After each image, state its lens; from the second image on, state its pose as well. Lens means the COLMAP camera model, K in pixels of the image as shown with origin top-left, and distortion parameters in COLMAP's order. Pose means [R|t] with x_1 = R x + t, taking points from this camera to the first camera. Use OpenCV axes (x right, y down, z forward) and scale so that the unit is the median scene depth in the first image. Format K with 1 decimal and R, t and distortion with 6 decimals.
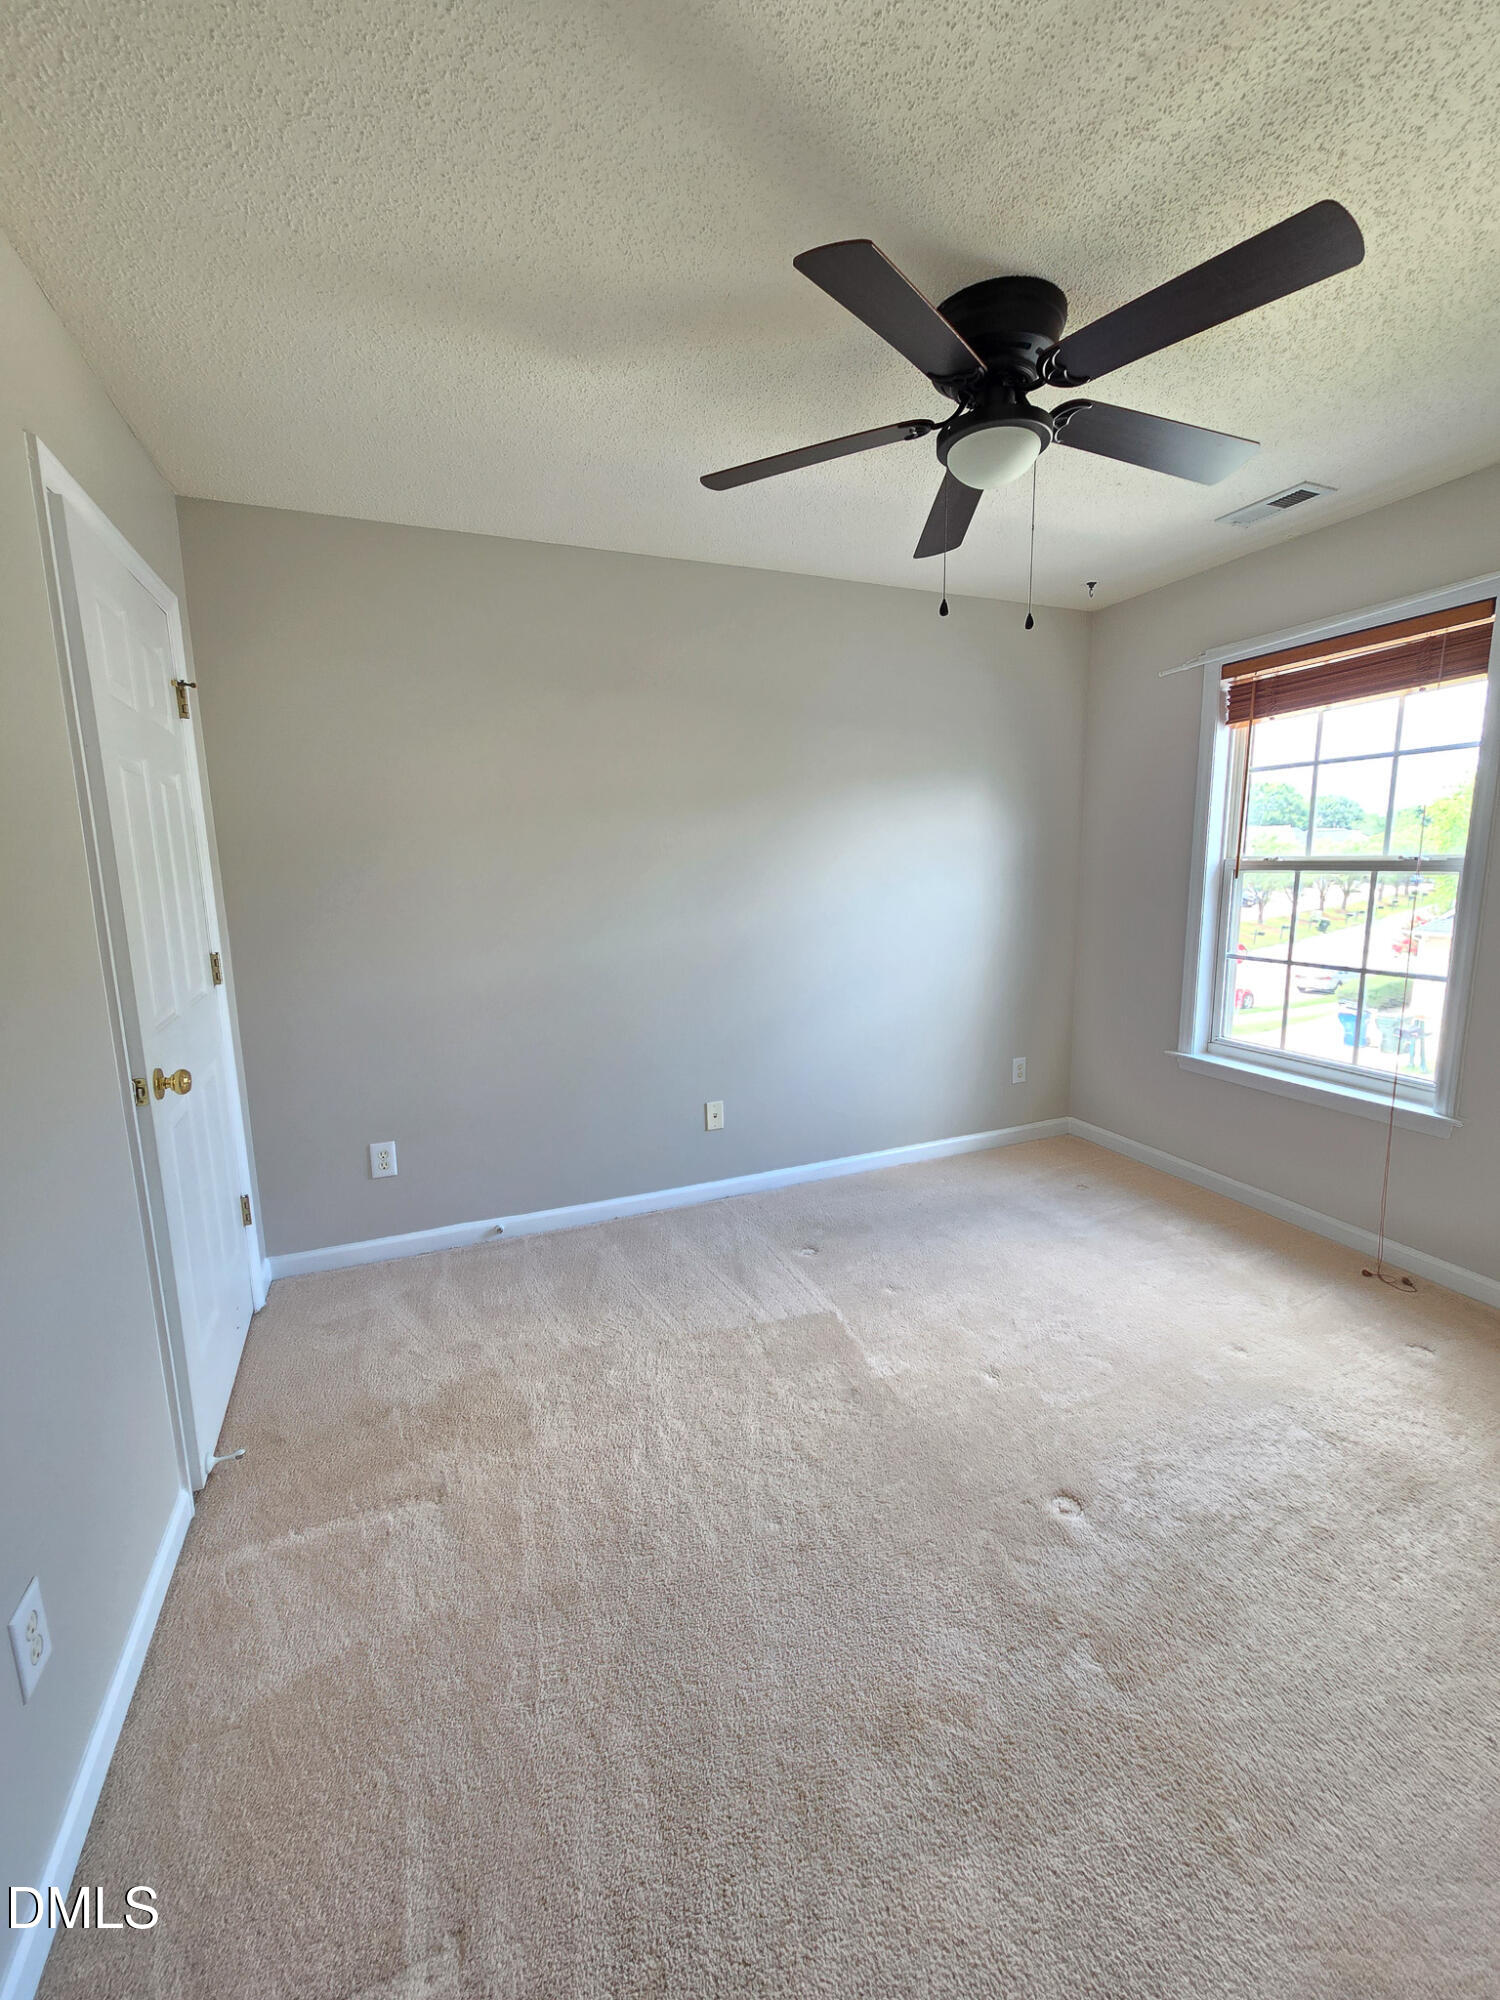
lens RADIAL K [[816.1, 0, 755.4], [0, 816.1, 992.2], [0, 0, 1]] dist [-0.000956, -0.000388]
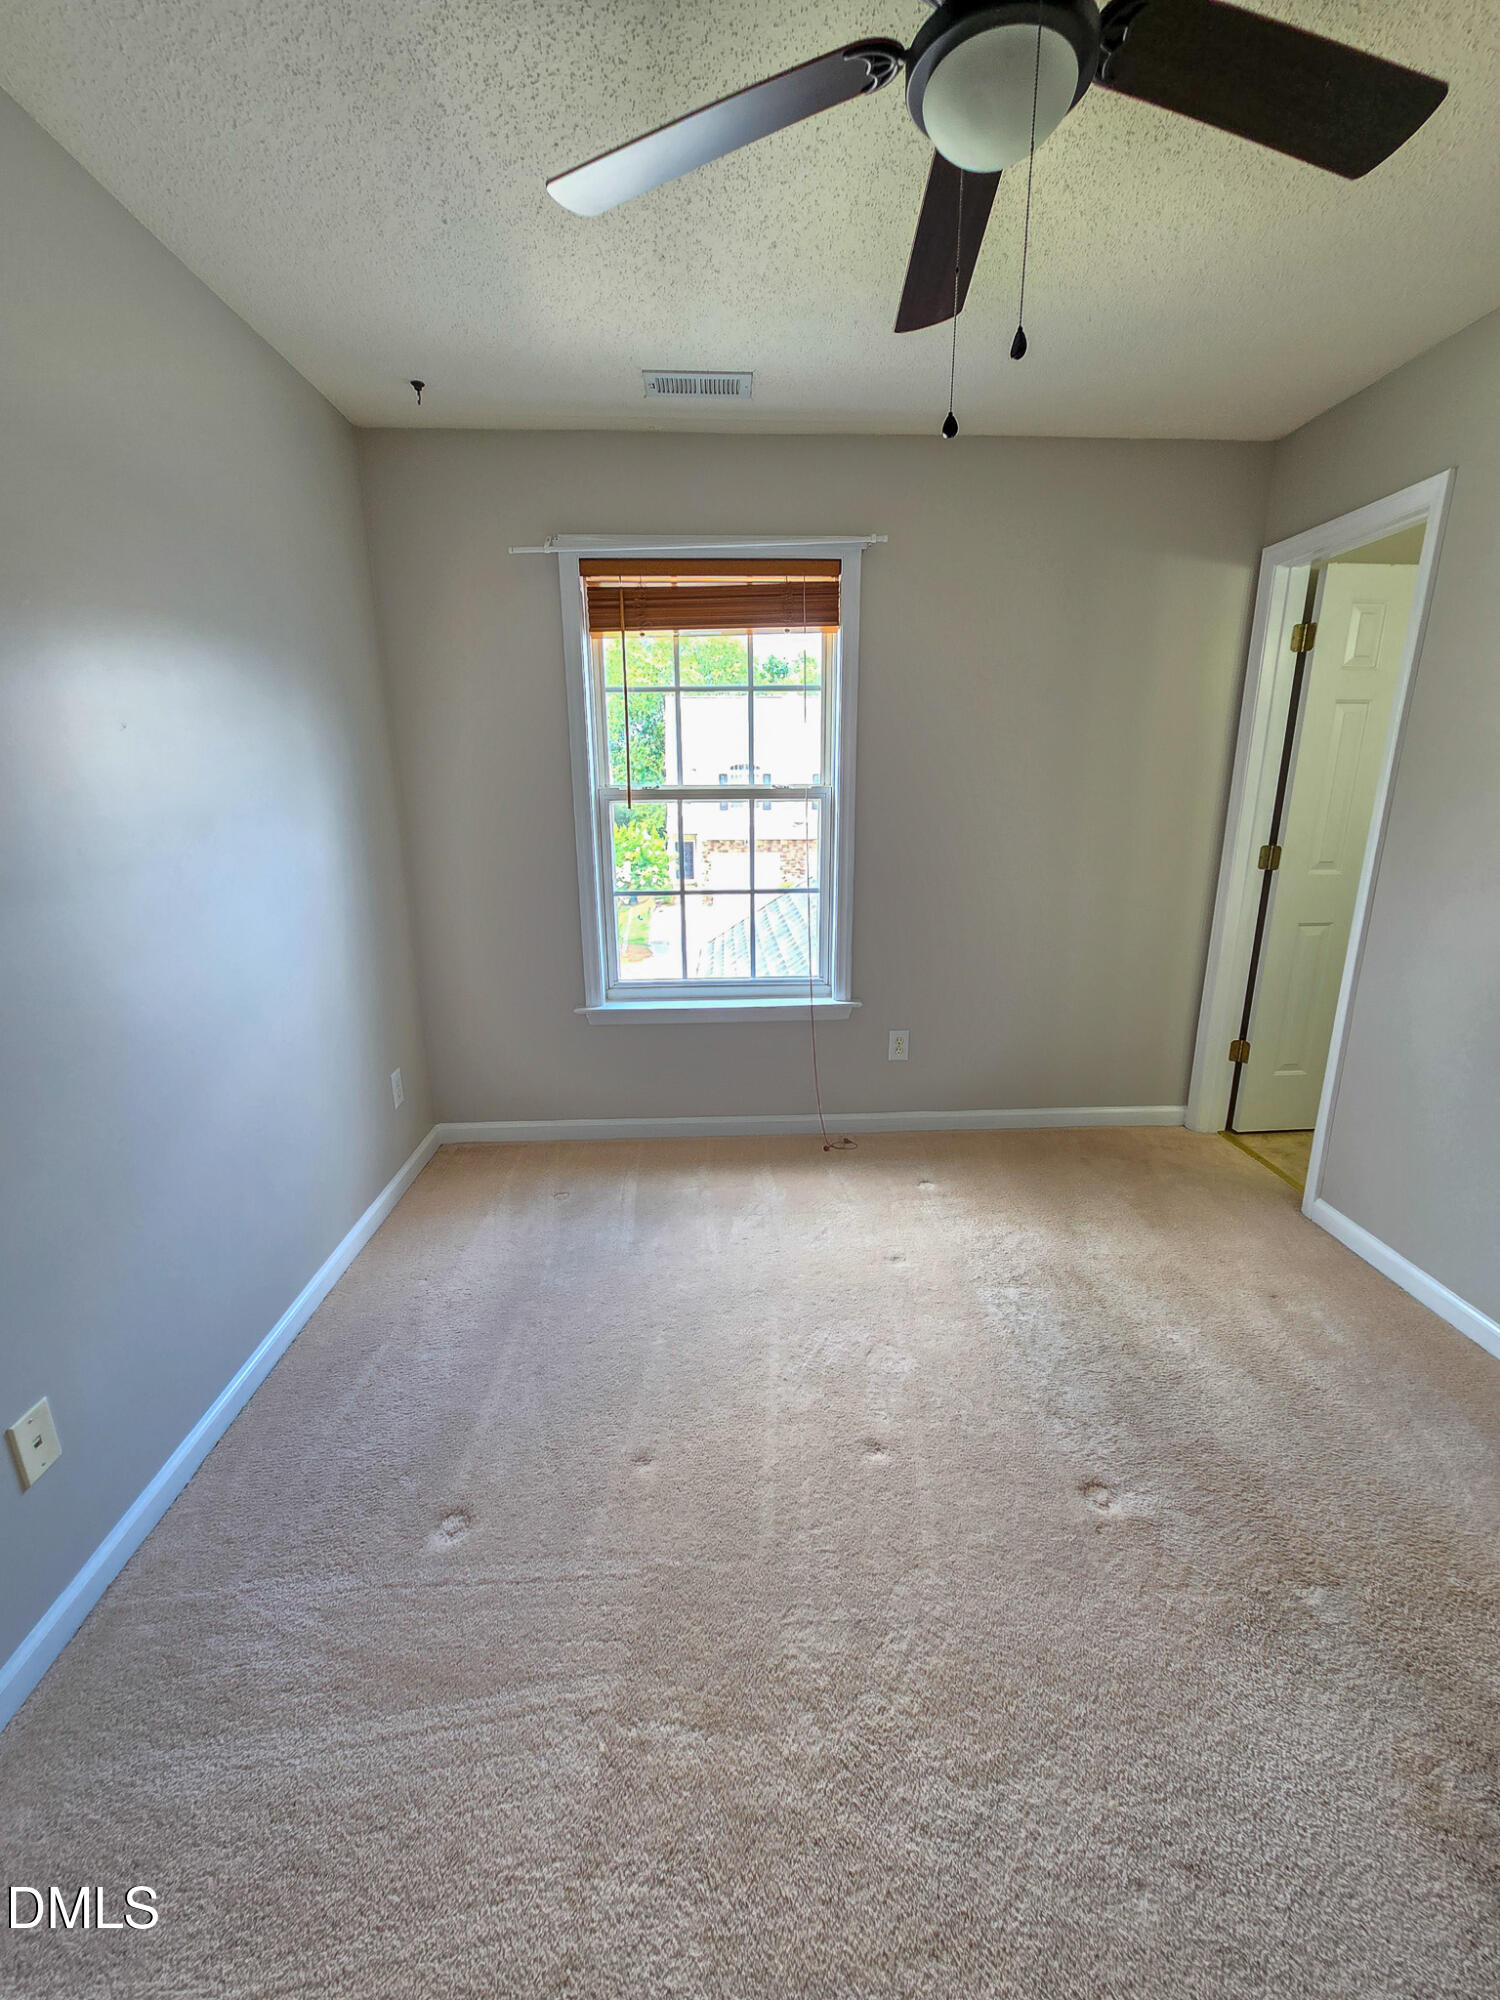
lens RADIAL K [[820.2, 0, 759.0], [0, 820.2, 998.7], [0, 0, 1]] dist [-0.000415, 0.000852]
pose [[0.340189, -0.235293, 0.910444, -0.298212], [0.152601, 0.969170, 0.193450, -0.103173], [-0.927892, 0.073125, 0.365607, 0.622369]]
